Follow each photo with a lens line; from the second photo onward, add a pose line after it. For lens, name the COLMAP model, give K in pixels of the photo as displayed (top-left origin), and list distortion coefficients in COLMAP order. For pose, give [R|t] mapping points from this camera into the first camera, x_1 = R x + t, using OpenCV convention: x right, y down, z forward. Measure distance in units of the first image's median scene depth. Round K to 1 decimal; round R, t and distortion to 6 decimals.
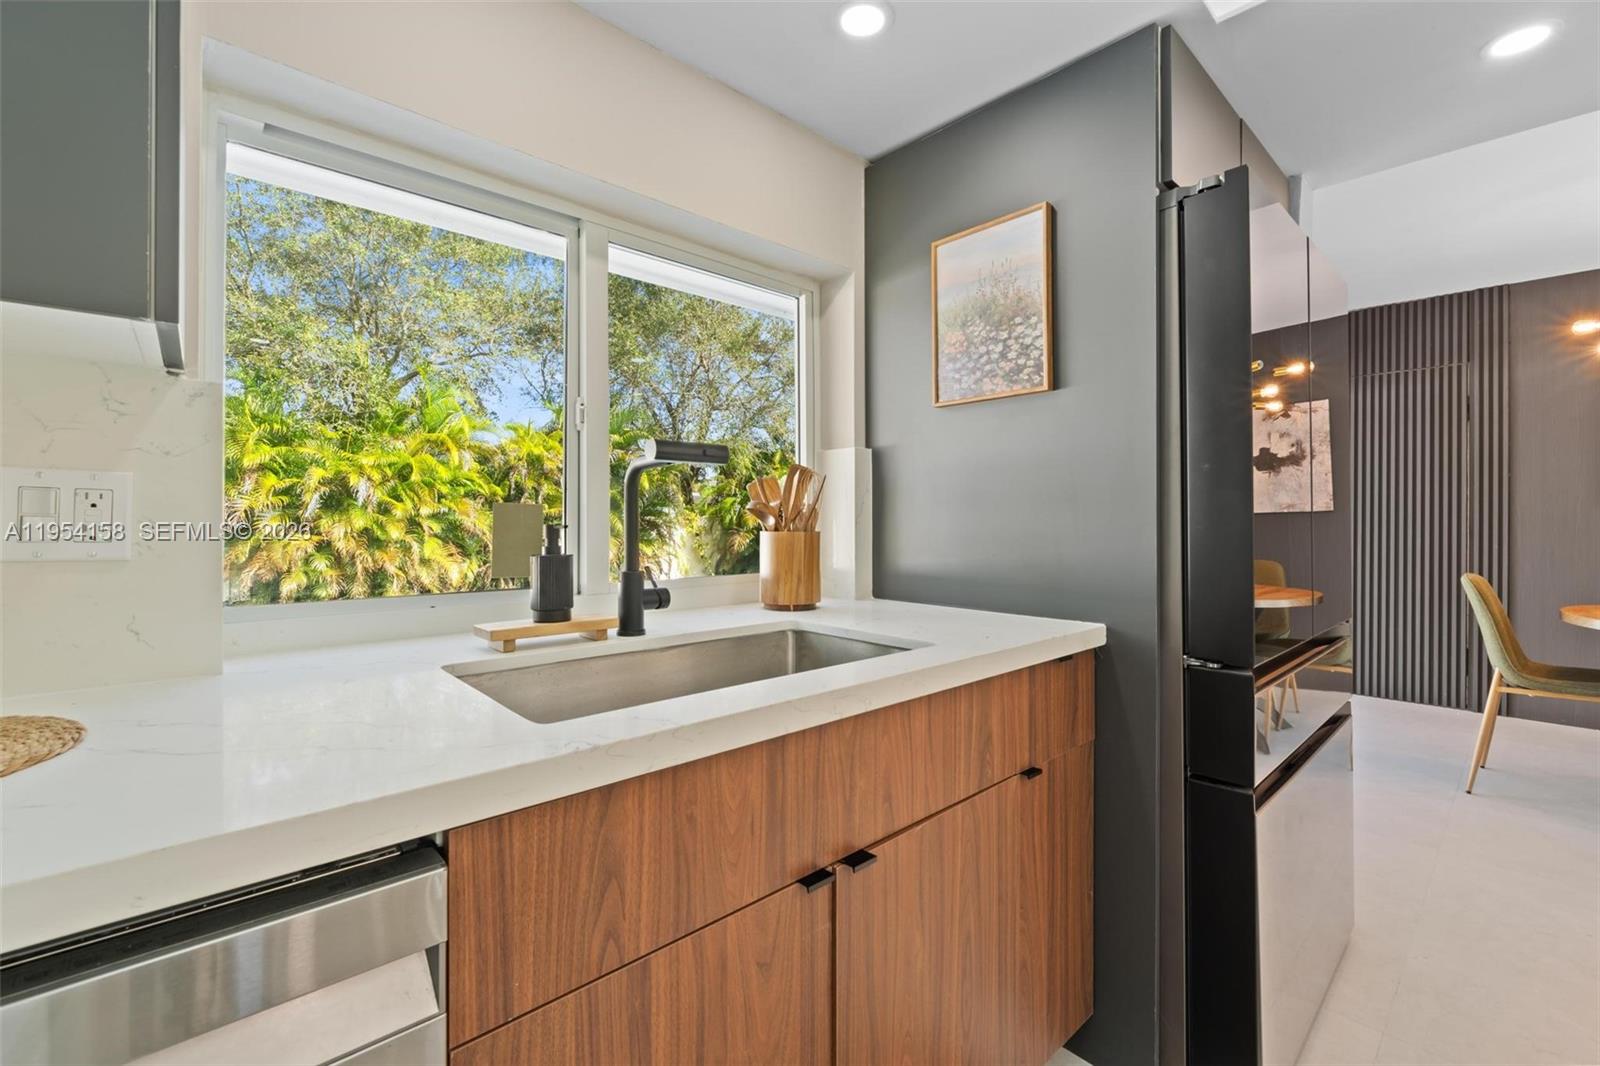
lens RADIAL K [[684.8, 0, 811.0], [0, 684.8, 520.1], [0, 0, 1]] dist [-0.006873, -0.000089]
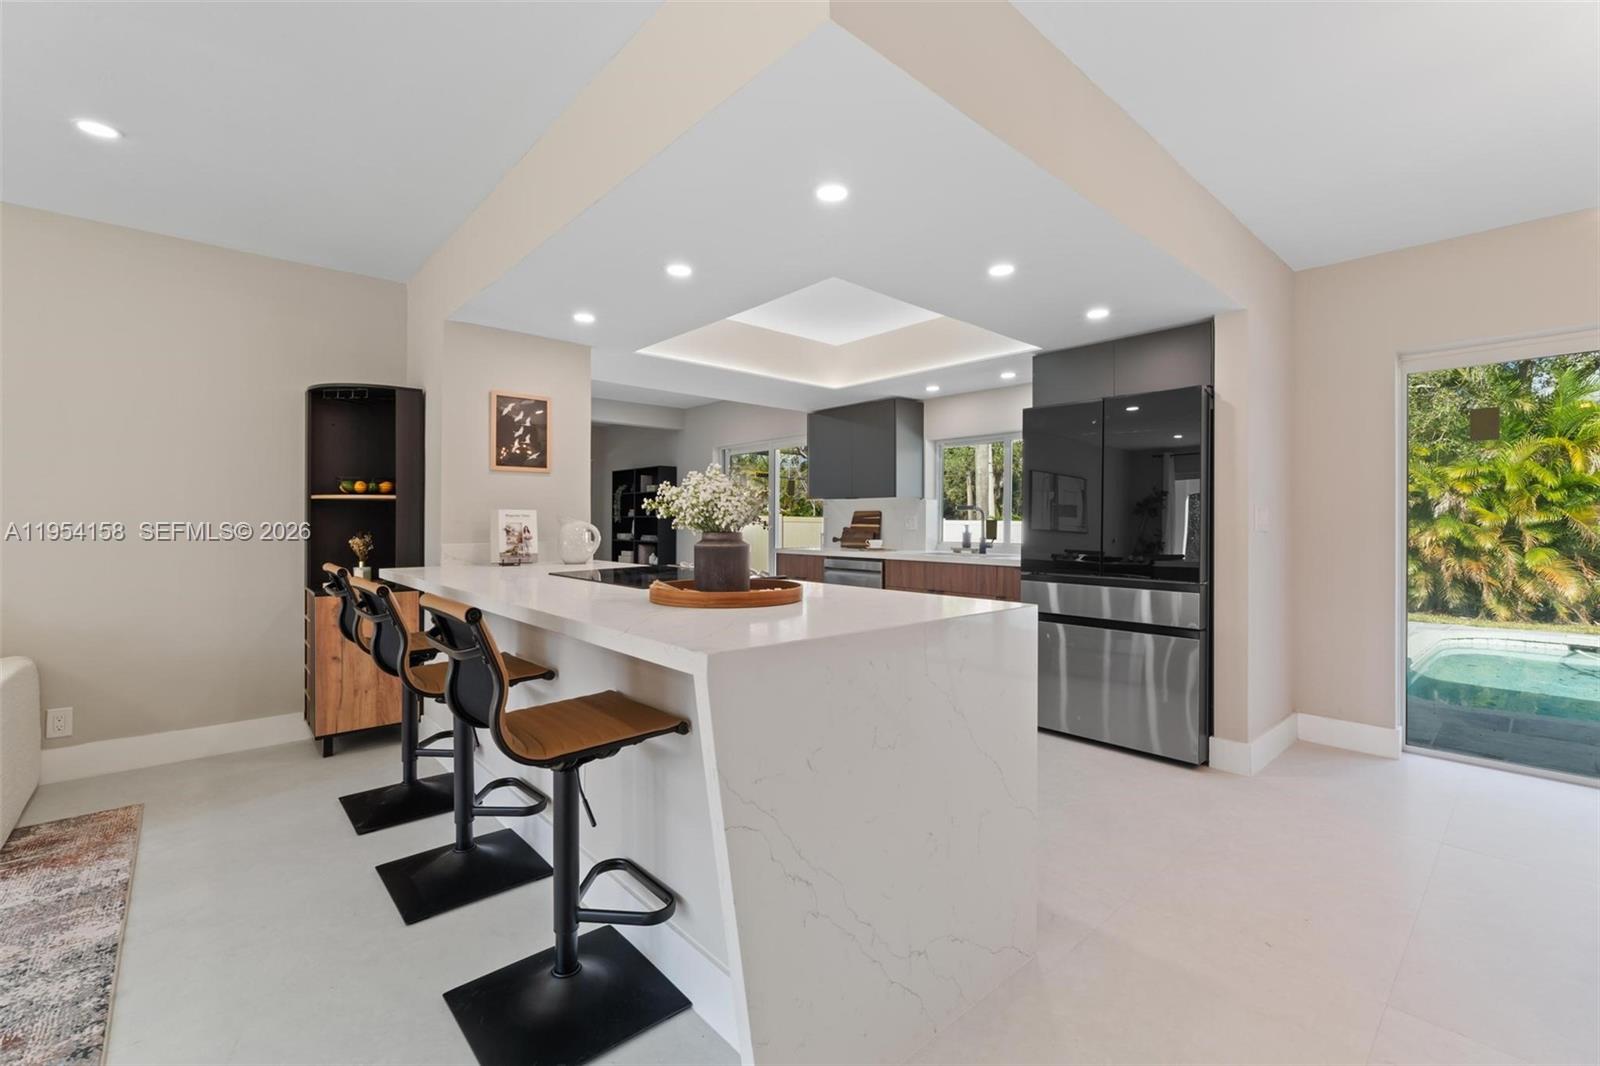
lens RADIAL K [[684.8, 0, 811.0], [0, 684.8, 520.1], [0, 0, 1]] dist [-0.006873, -0.000089]
pose [[-0.005646, -0.006017, -0.999966, 2.542138], [-0.008728, 0.999944, -0.005967, 0.006687], [0.999946, 0.008694, -0.005698, 0.040562]]
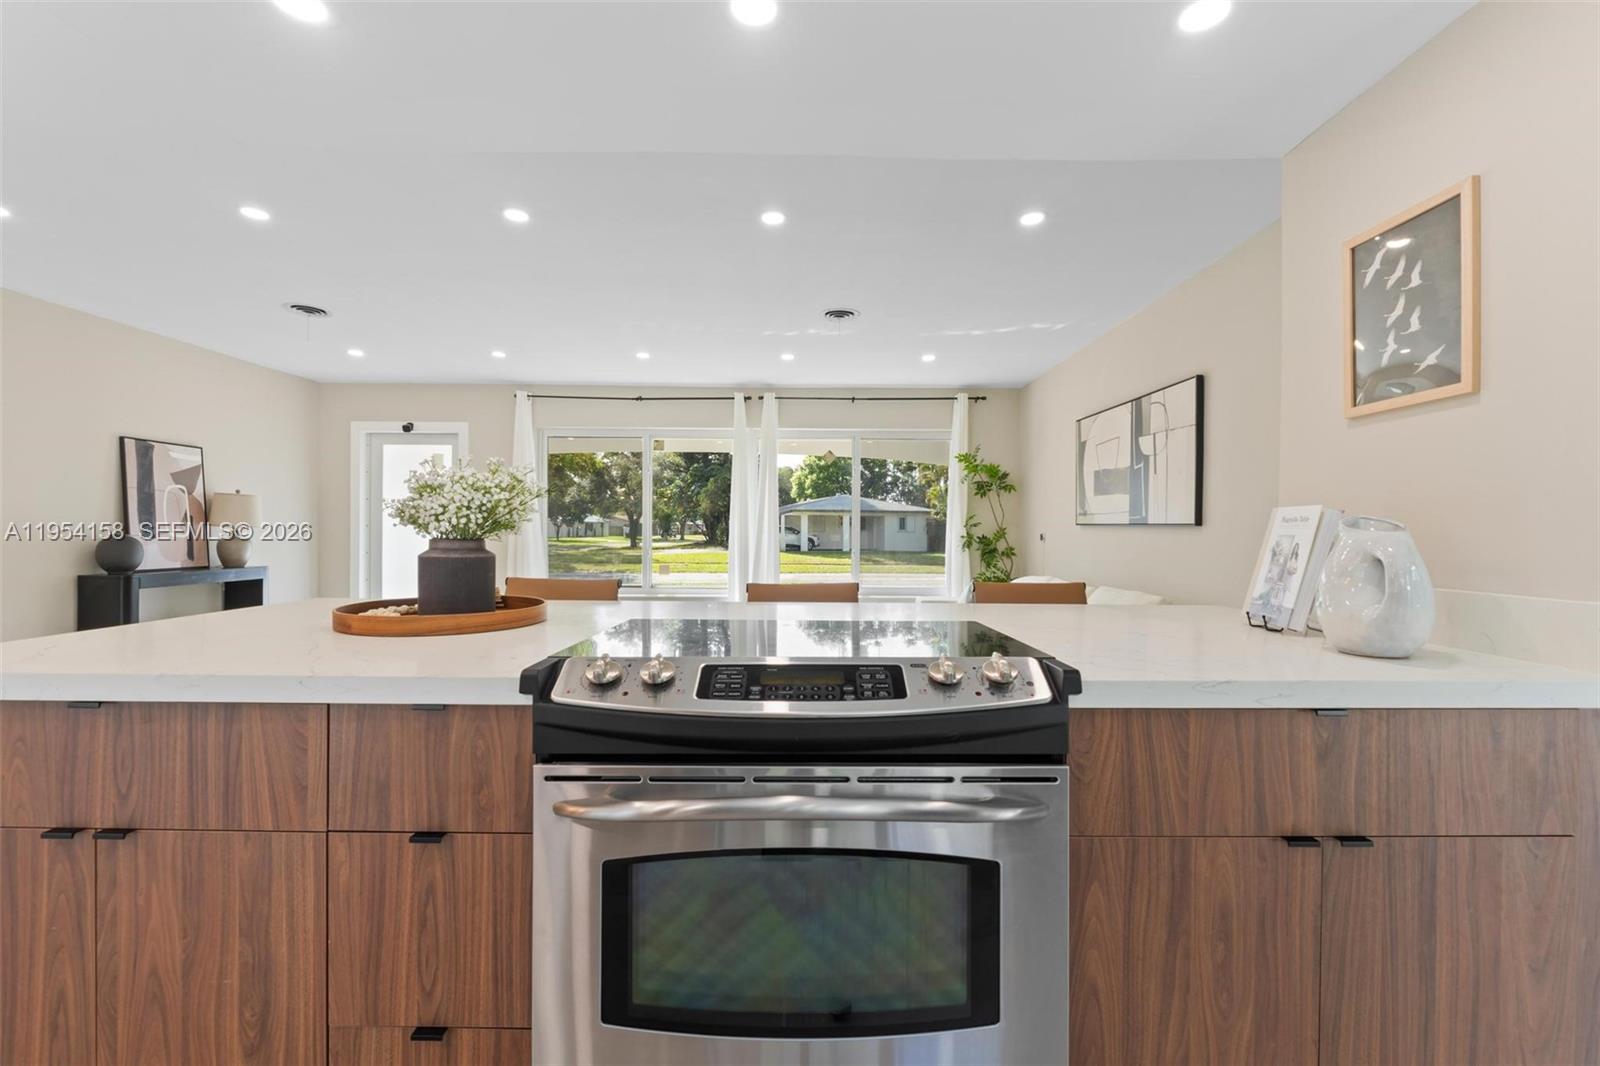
lens RADIAL K [[679.1, 0, 809.4], [0, 679.1, 529.6], [0, 0, 1]] dist [-0.003598, -0.000392]
pose [[-0.740185, -0.006382, 0.672373, 0.585165], [-0.004752, 0.999980, 0.004261, 0.002624], [-0.672386, -0.000041, -0.740200, 0.226582]]
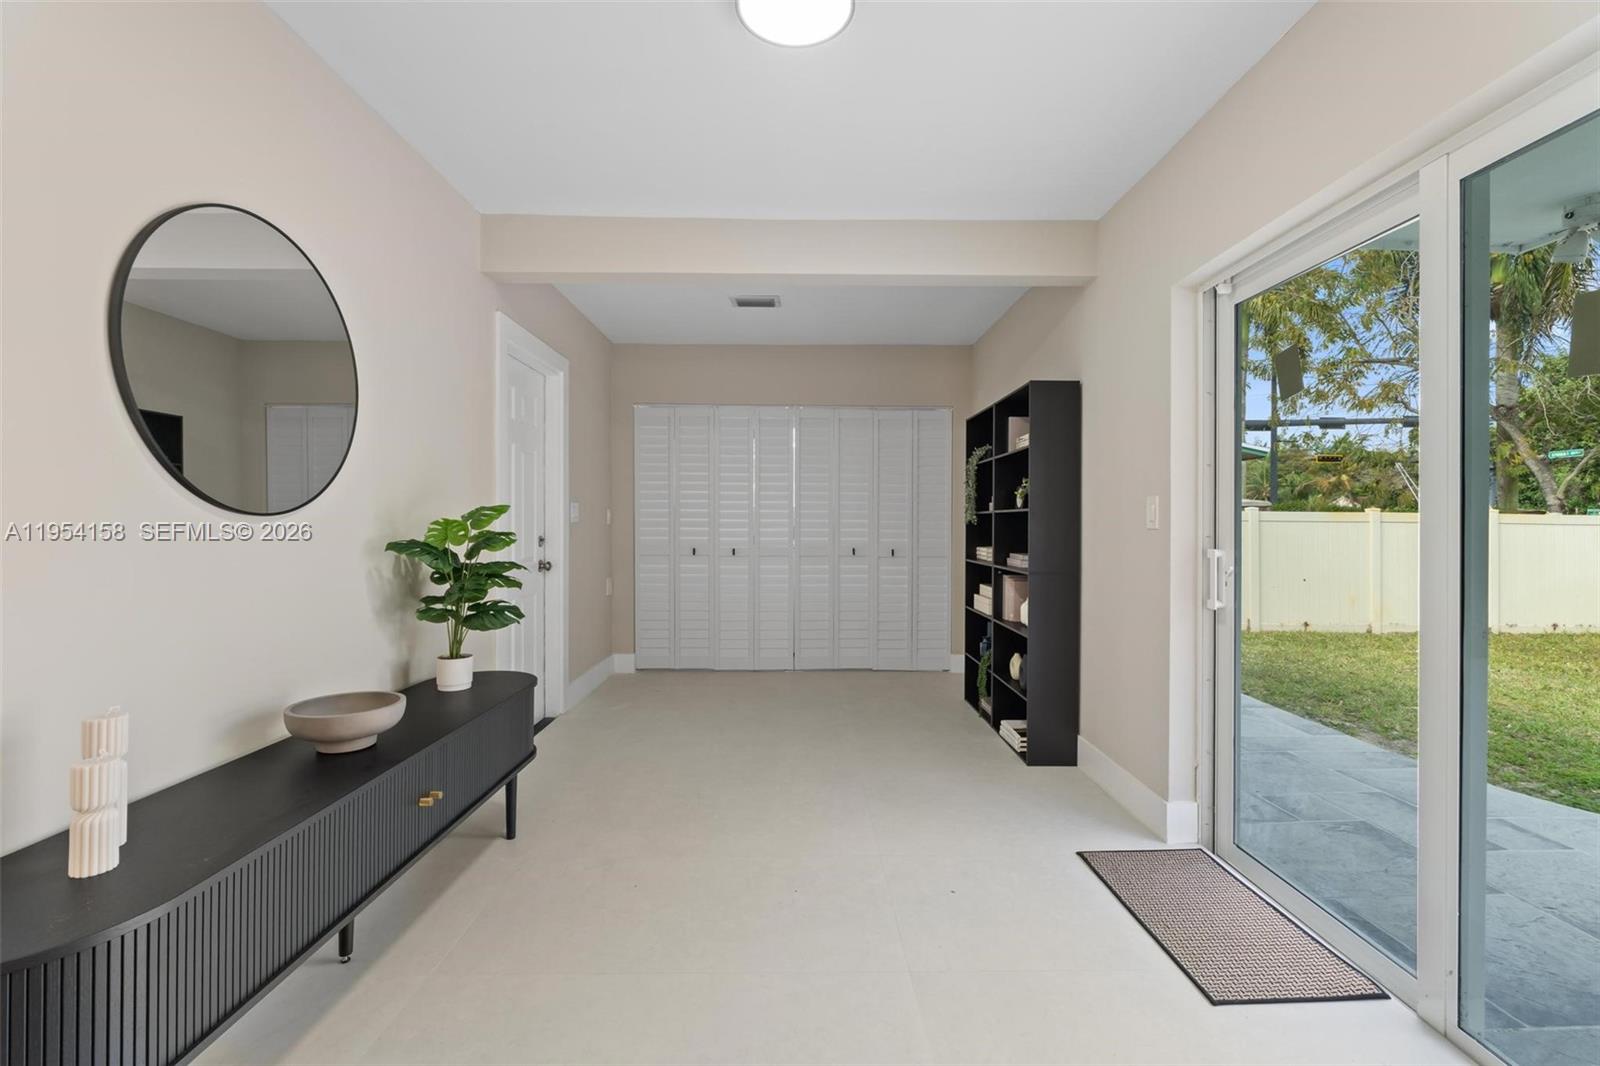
lens RADIAL K [[684.8, 0, 811.0], [0, 684.8, 520.1], [0, 0, 1]] dist [-0.006873, -0.000089]
pose [[-0.662109, -0.007436, -0.749371, -0.209929], [-0.007472, 0.999967, -0.003321, 0.003593], [0.749371, 0.003401, -0.662142, -0.234992]]
